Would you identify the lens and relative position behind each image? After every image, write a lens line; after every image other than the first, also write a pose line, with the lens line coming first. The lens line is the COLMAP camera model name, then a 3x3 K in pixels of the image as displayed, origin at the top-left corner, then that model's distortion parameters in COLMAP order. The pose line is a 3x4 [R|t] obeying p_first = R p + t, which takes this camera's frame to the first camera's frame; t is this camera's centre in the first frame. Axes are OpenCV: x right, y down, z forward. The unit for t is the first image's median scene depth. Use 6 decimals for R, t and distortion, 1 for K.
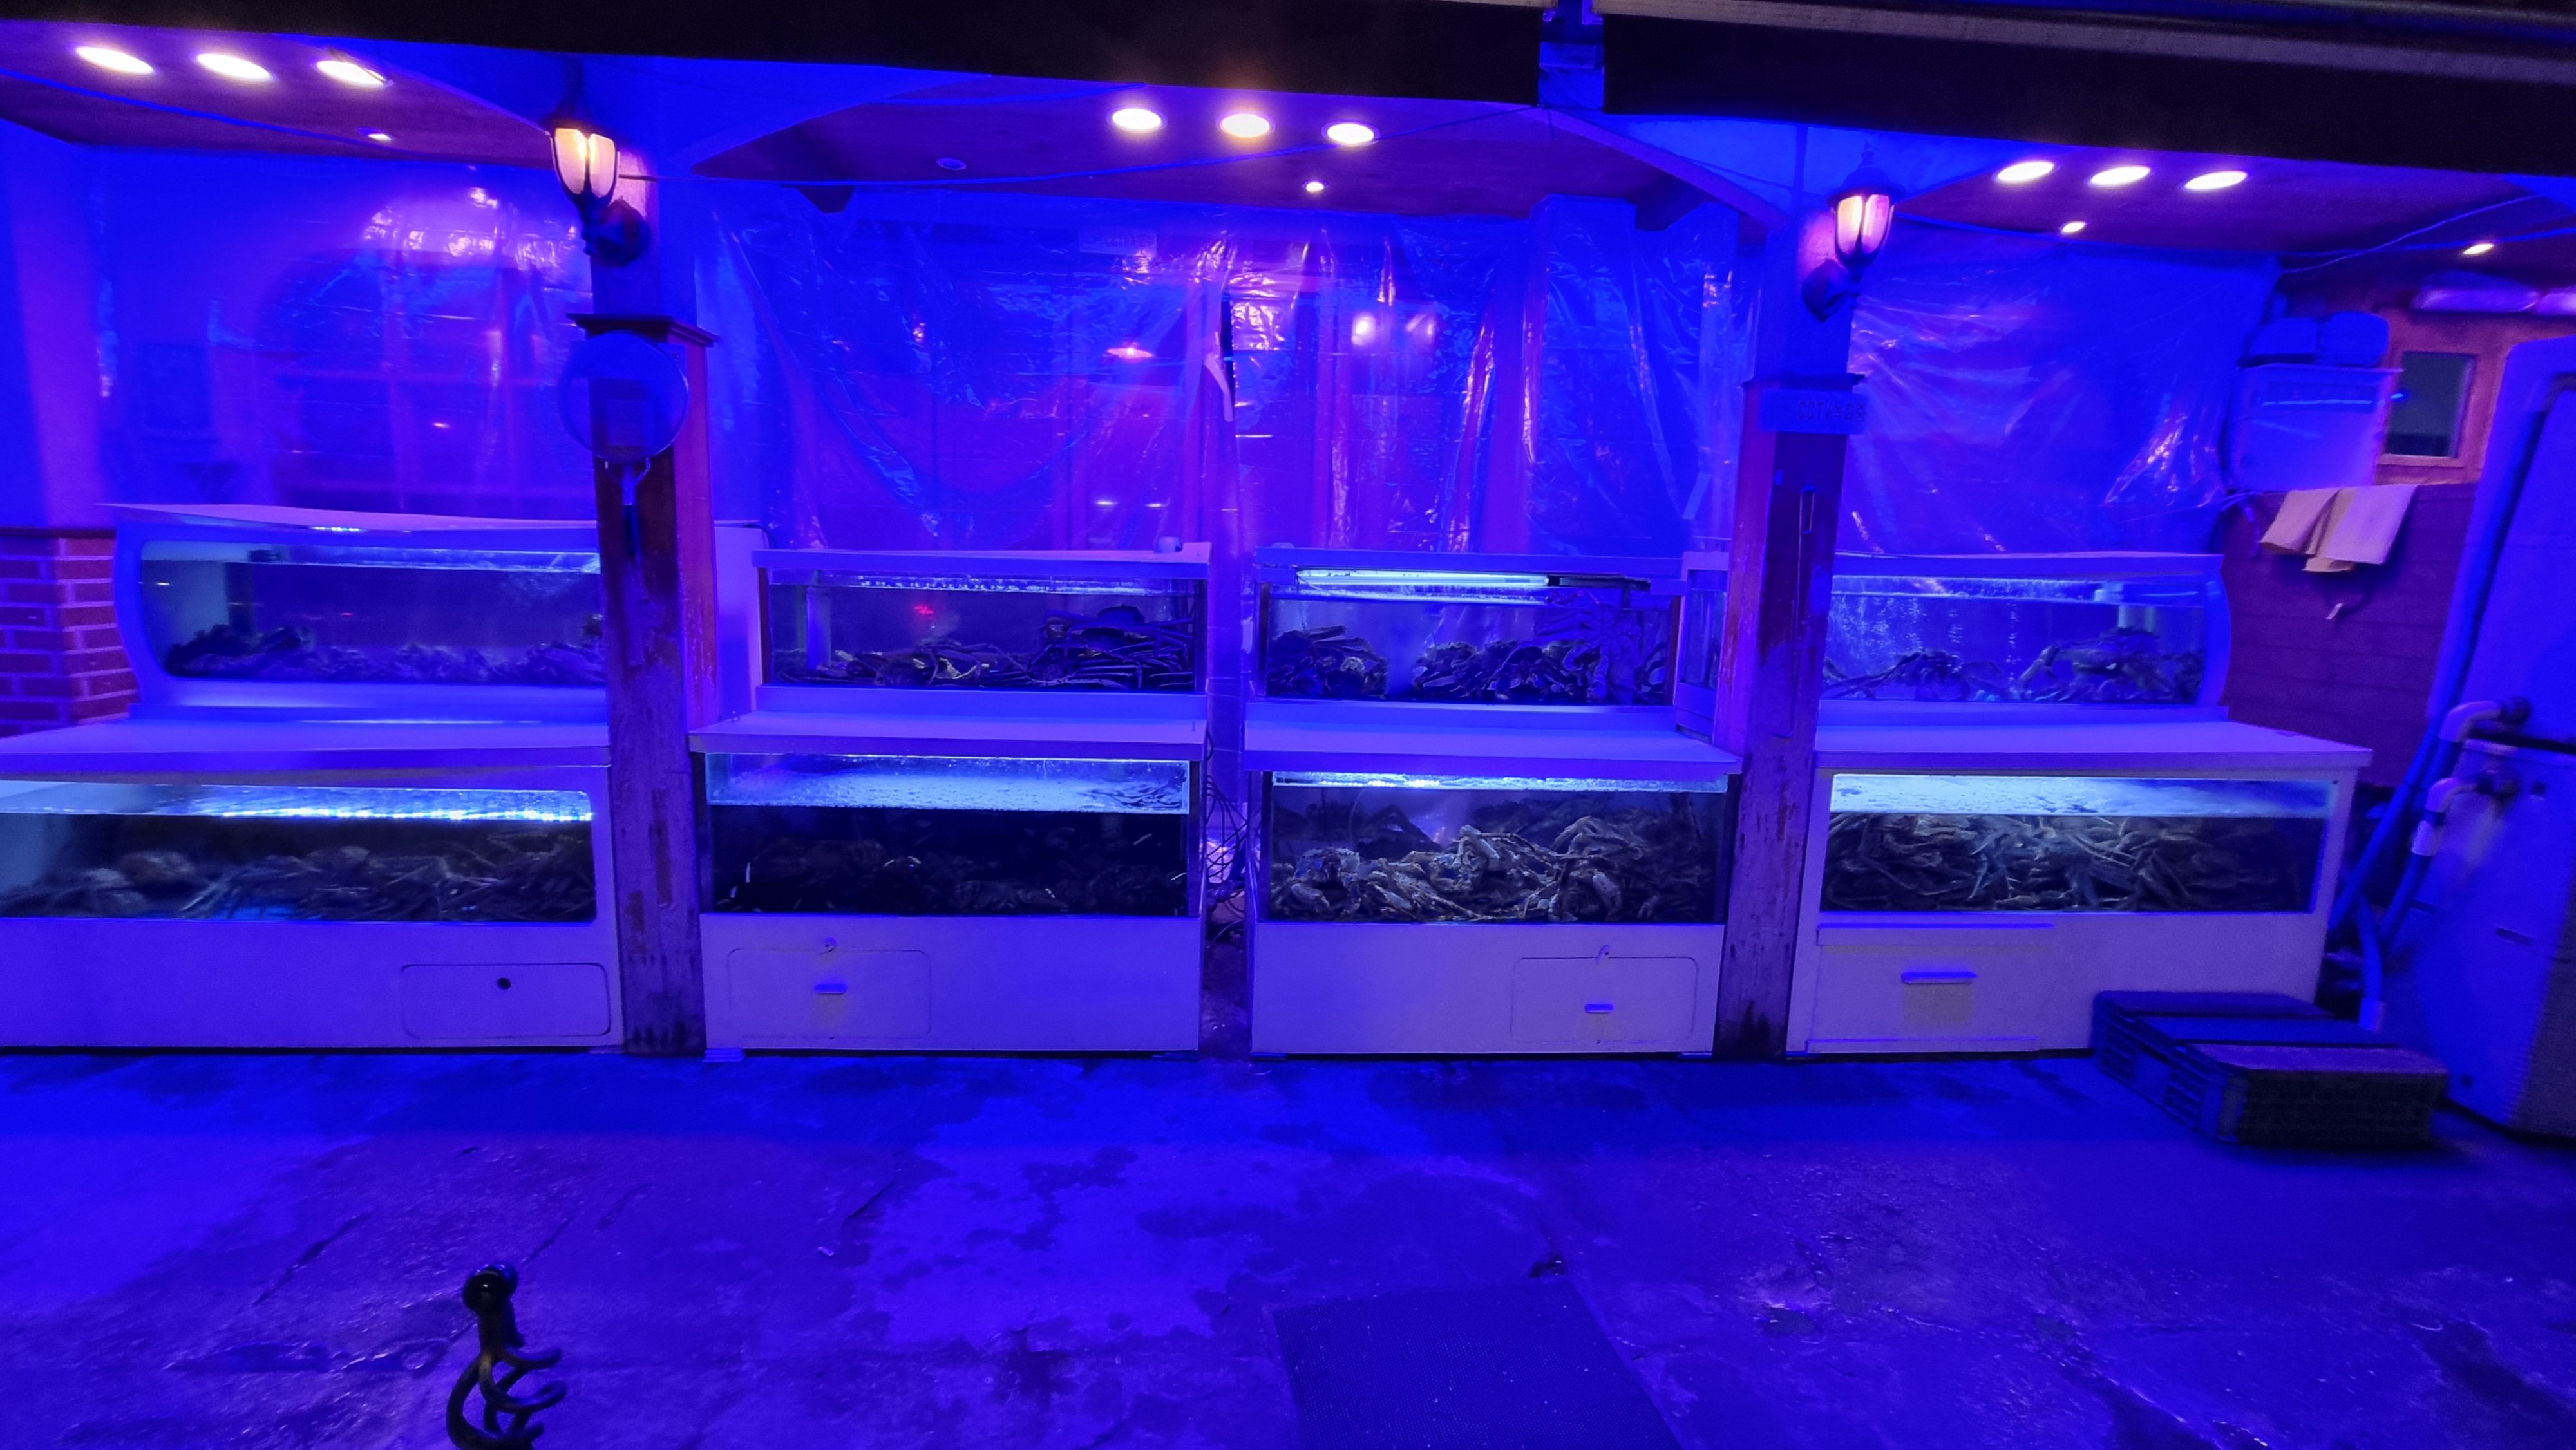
lens RADIAL K [[1051.1, 0, 1288.0], [0, 1051.1, 725.0], [0, 0, 1]] dist [-0.001244, -0.000037]
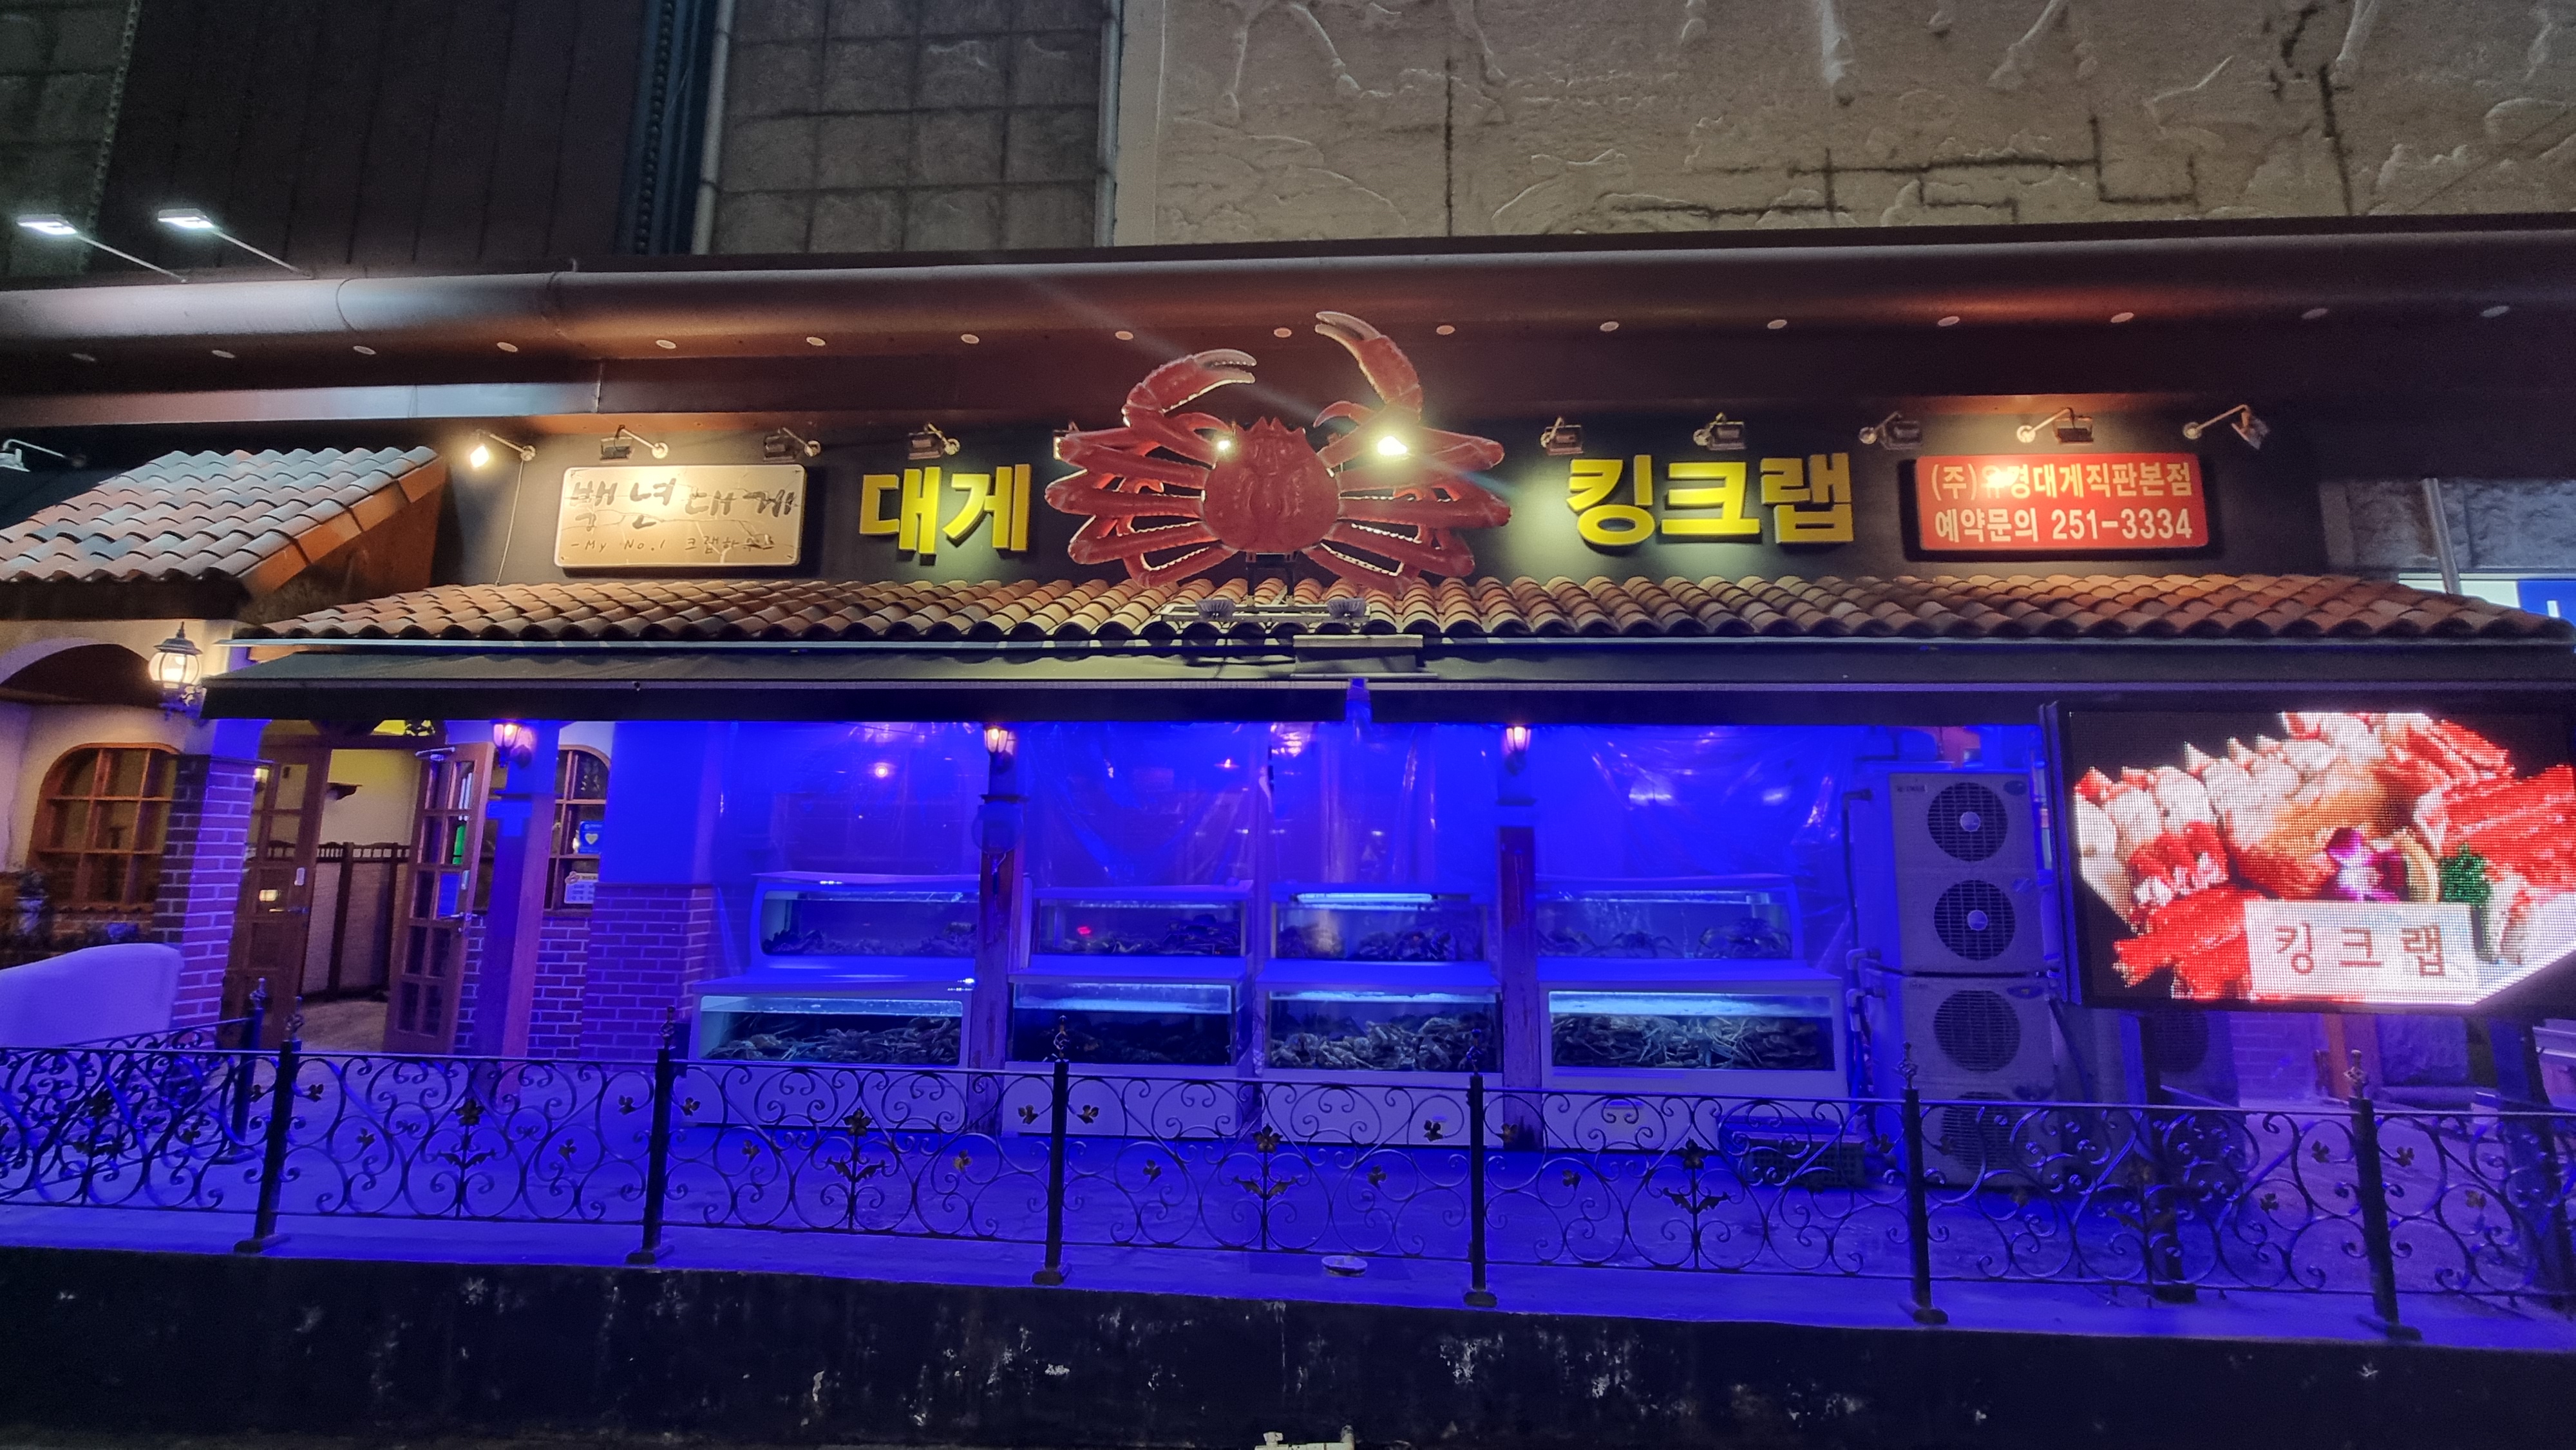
lens RADIAL K [[1051.1, 0, 1288.0], [0, 1051.1, 725.0], [0, 0, 1]] dist [-0.001244, -0.000037]
pose [[0.990589, -0.039737, -0.130977, 0.290322], [-0.000524, 0.955820, -0.293952, 0.139787], [0.136871, 0.291254, 0.946804, -1.043841]]
